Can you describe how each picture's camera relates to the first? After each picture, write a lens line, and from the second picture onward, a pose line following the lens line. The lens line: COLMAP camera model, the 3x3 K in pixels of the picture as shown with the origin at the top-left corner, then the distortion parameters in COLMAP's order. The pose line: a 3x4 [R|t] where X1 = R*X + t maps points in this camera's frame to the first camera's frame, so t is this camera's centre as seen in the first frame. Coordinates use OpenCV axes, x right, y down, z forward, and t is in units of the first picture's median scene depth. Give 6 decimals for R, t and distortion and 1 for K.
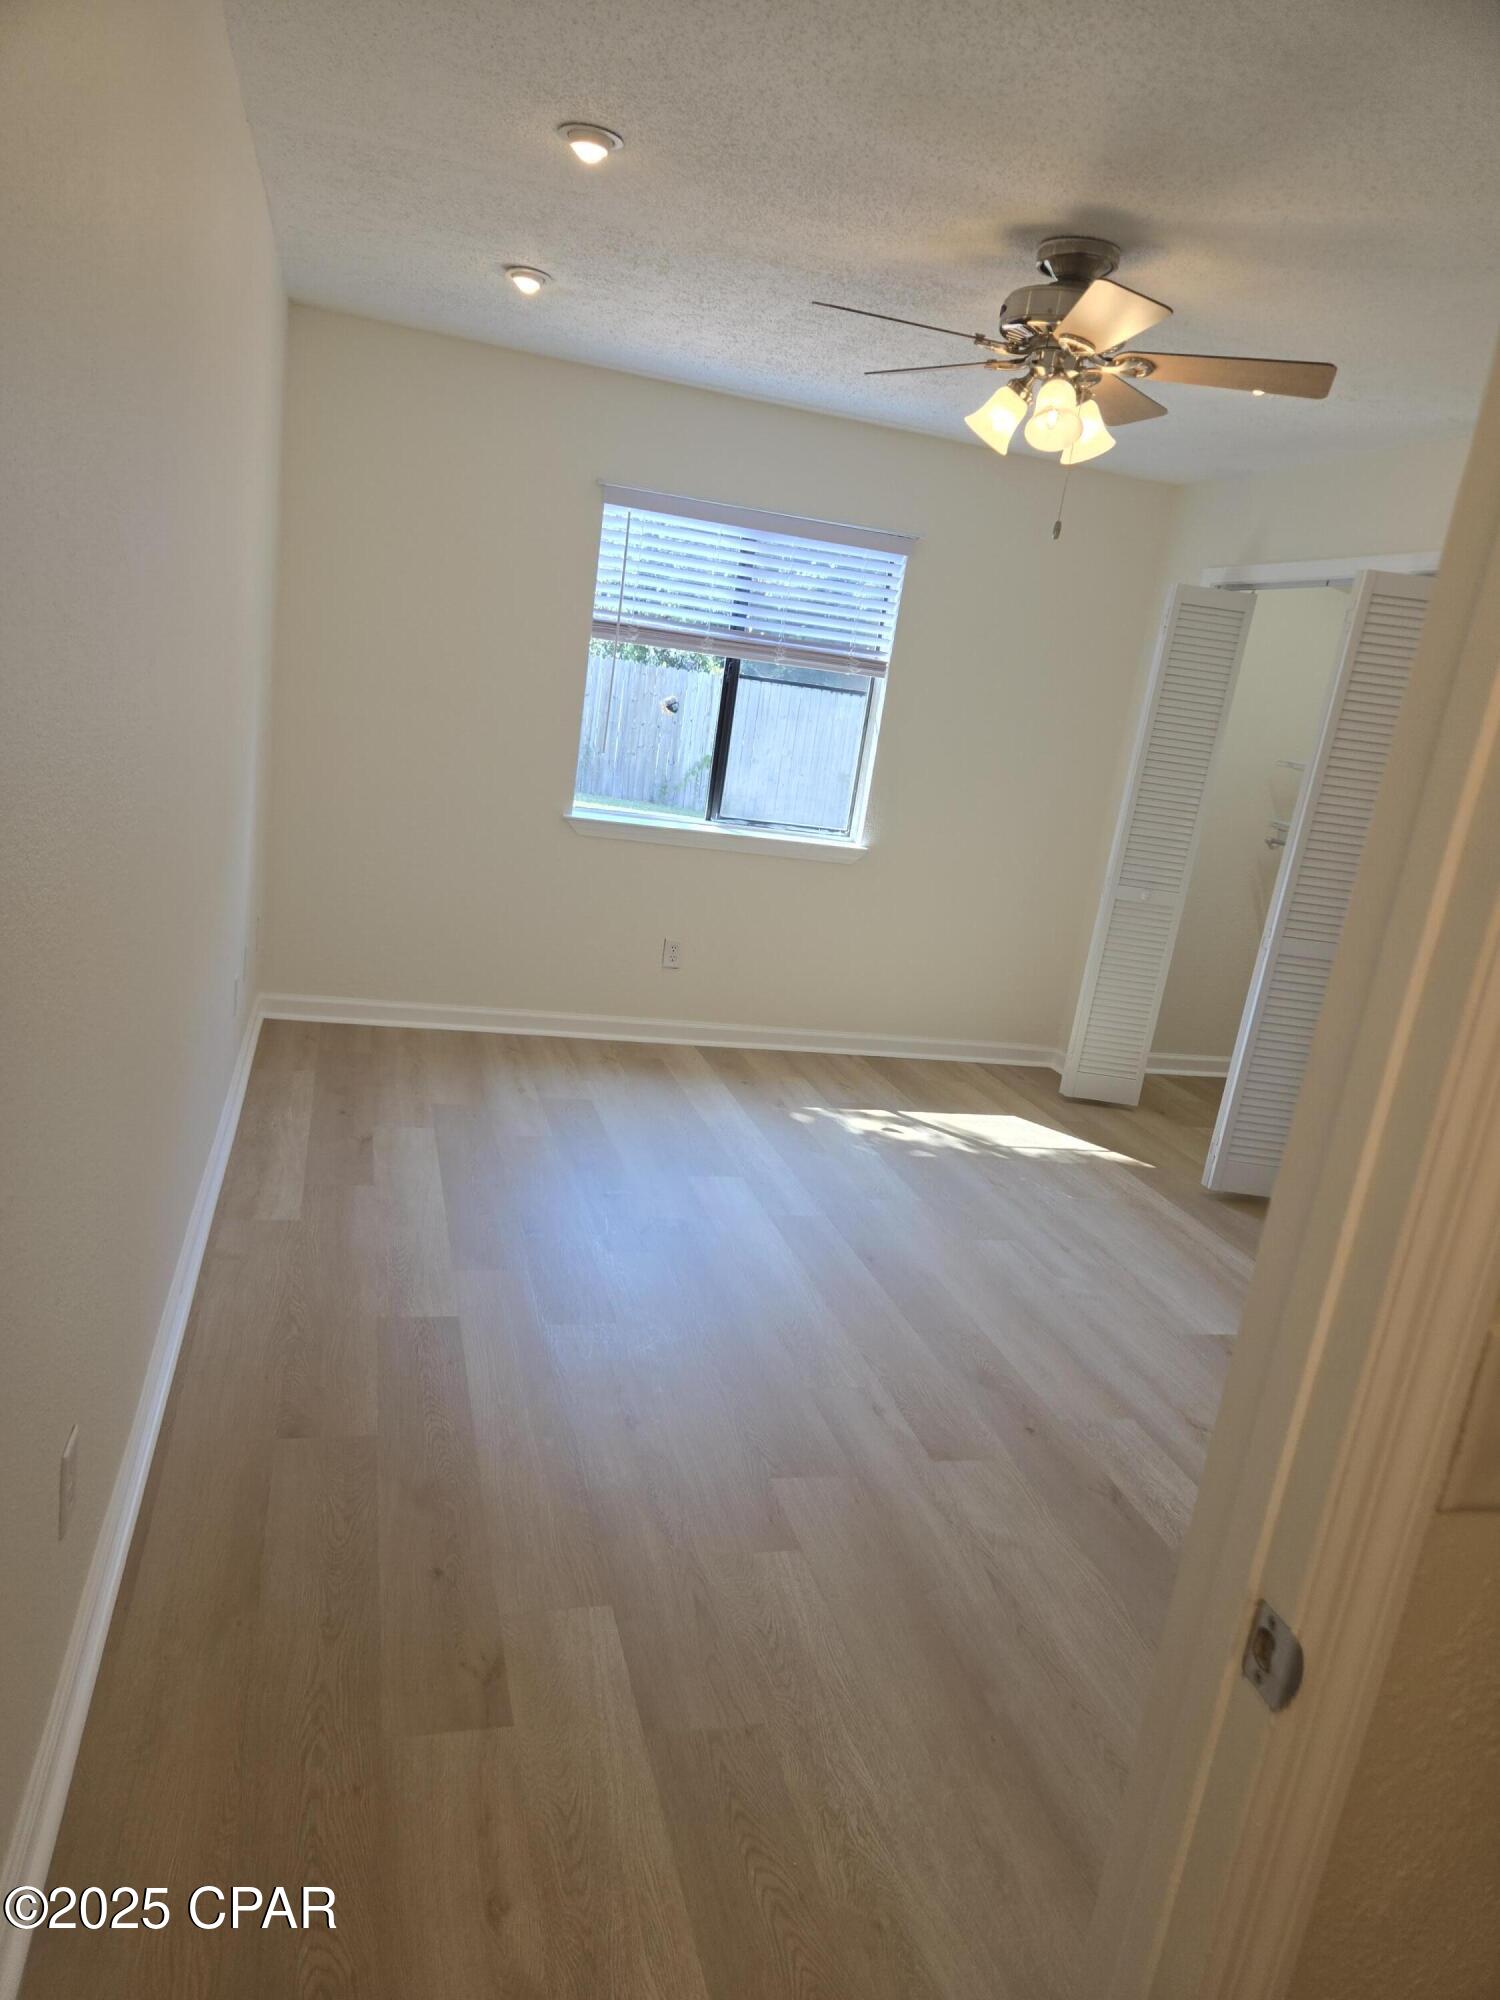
lens RADIAL K [[1331.2, 0, 751.1], [0, 1331.2, 1007.0], [0, 0, 1]] dist [0.071924, -0.051628]
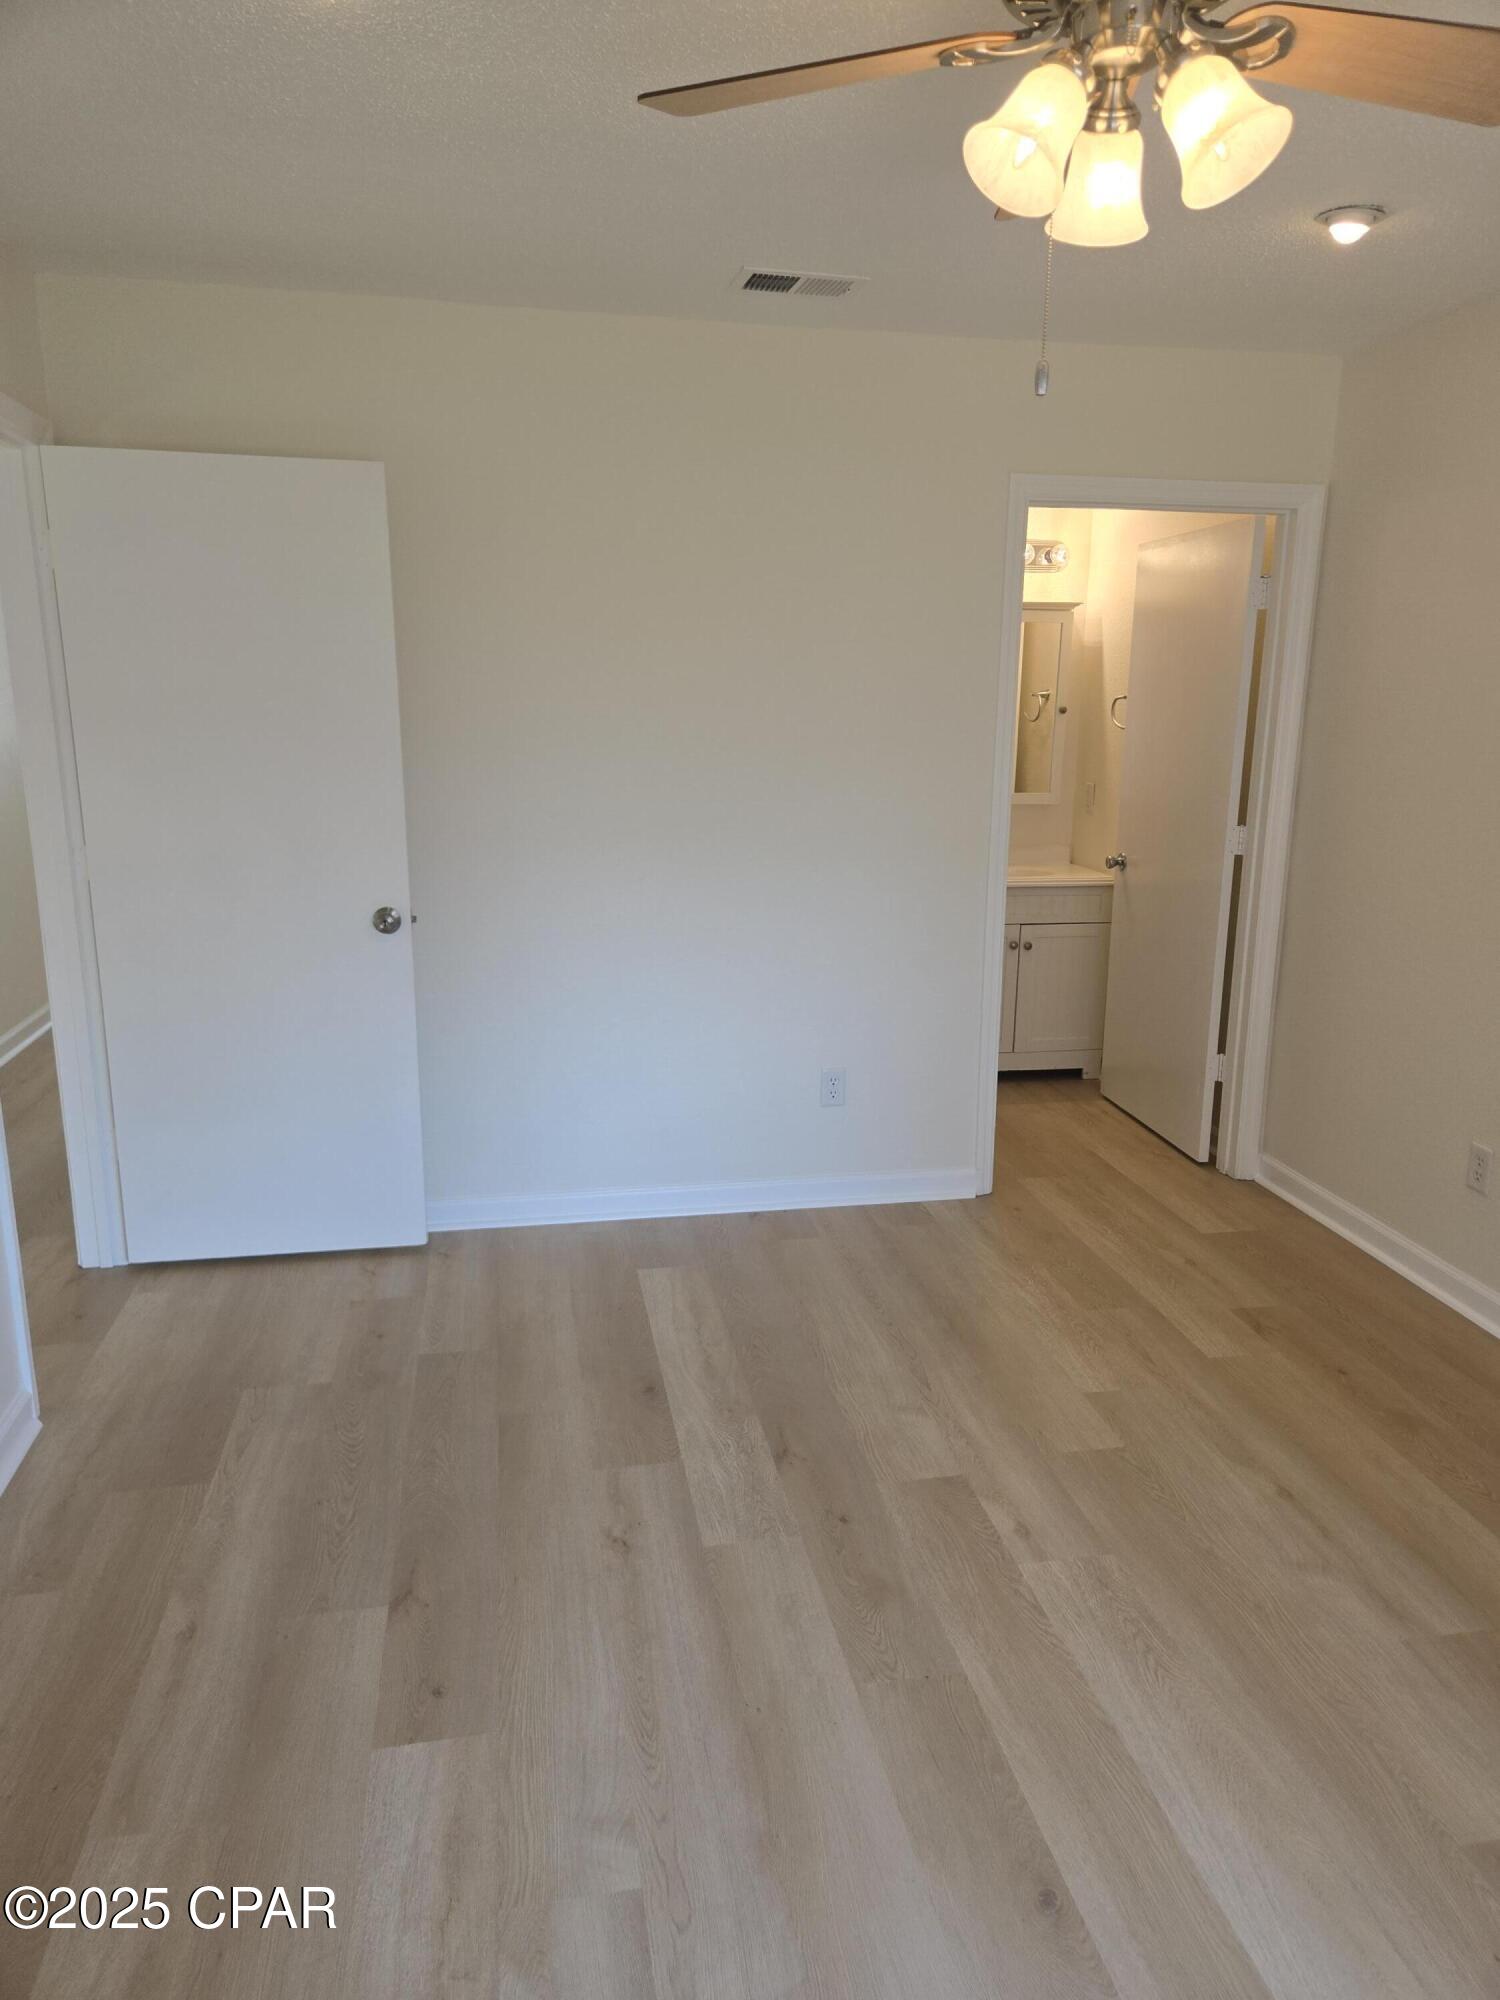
lens RADIAL K [[1357.6, 0, 755.7], [0, 1357.6, 1011.4], [0, 0, 1]] dist [0.071968, -0.056342]
pose [[-0.985975, -0.160767, 0.044798, 0.160194], [-0.121543, 0.875658, 0.467387, -0.221536], [-0.114368, 0.455388, -0.882917, 0.948345]]
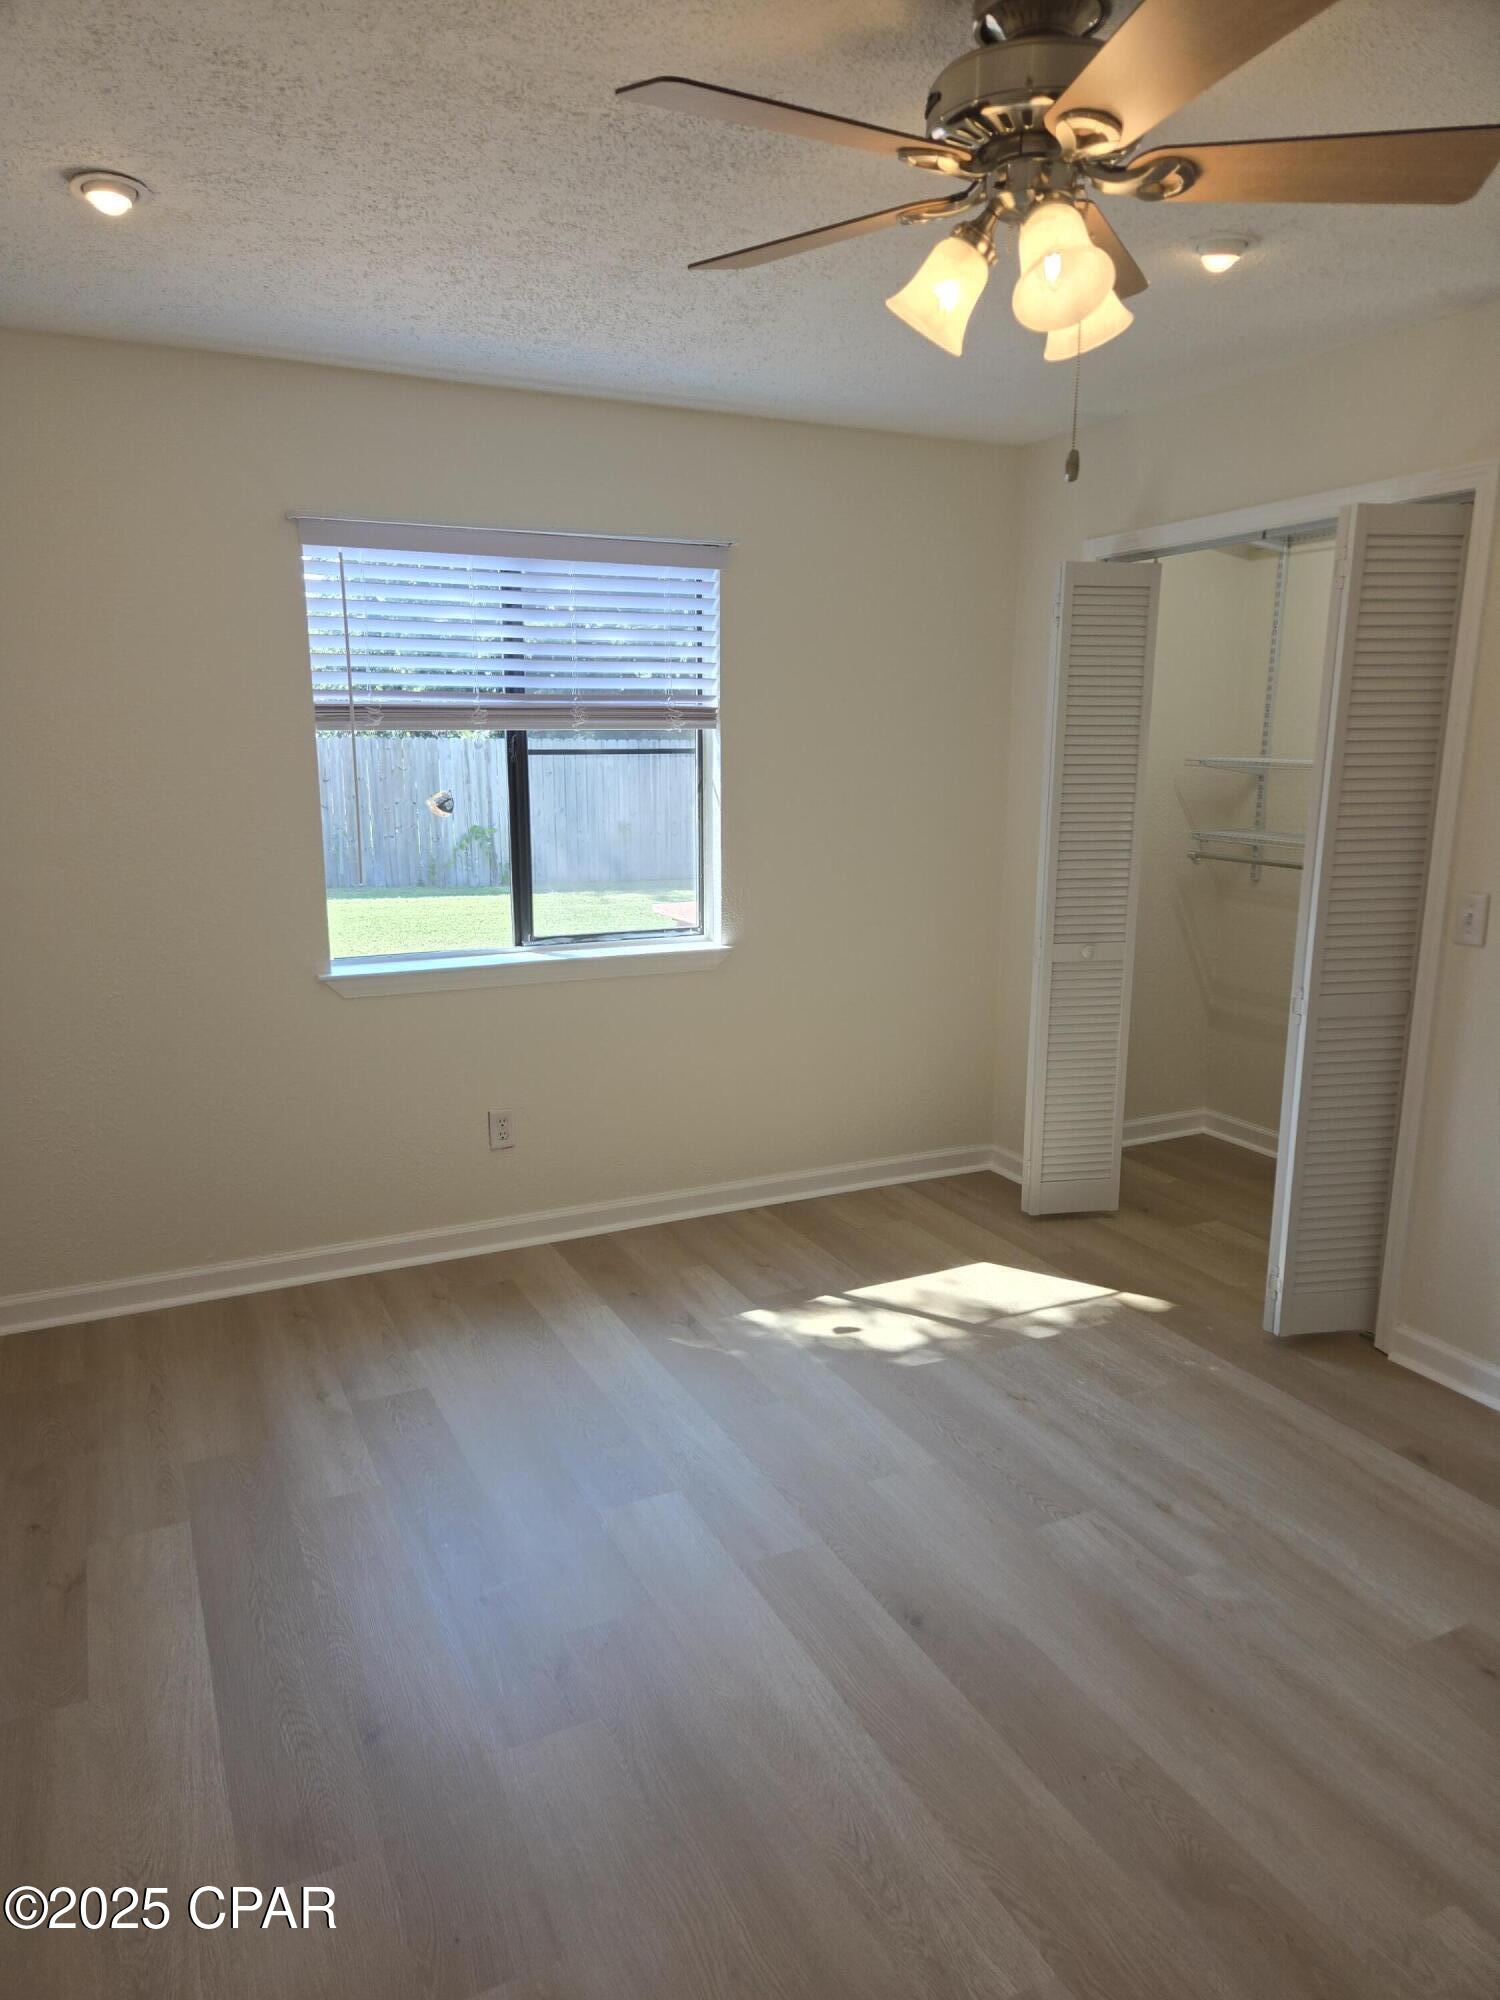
lens RADIAL K [[1331.2, 0, 751.1], [0, 1331.2, 1007.0], [0, 0, 1]] dist [0.071924, -0.051628]
pose [[0.973743, -0.170692, 0.150627, -0.026119], [0.174628, 0.984546, -0.013200, -0.079265], [-0.146046, 0.039157, 0.988503, 0.258984]]
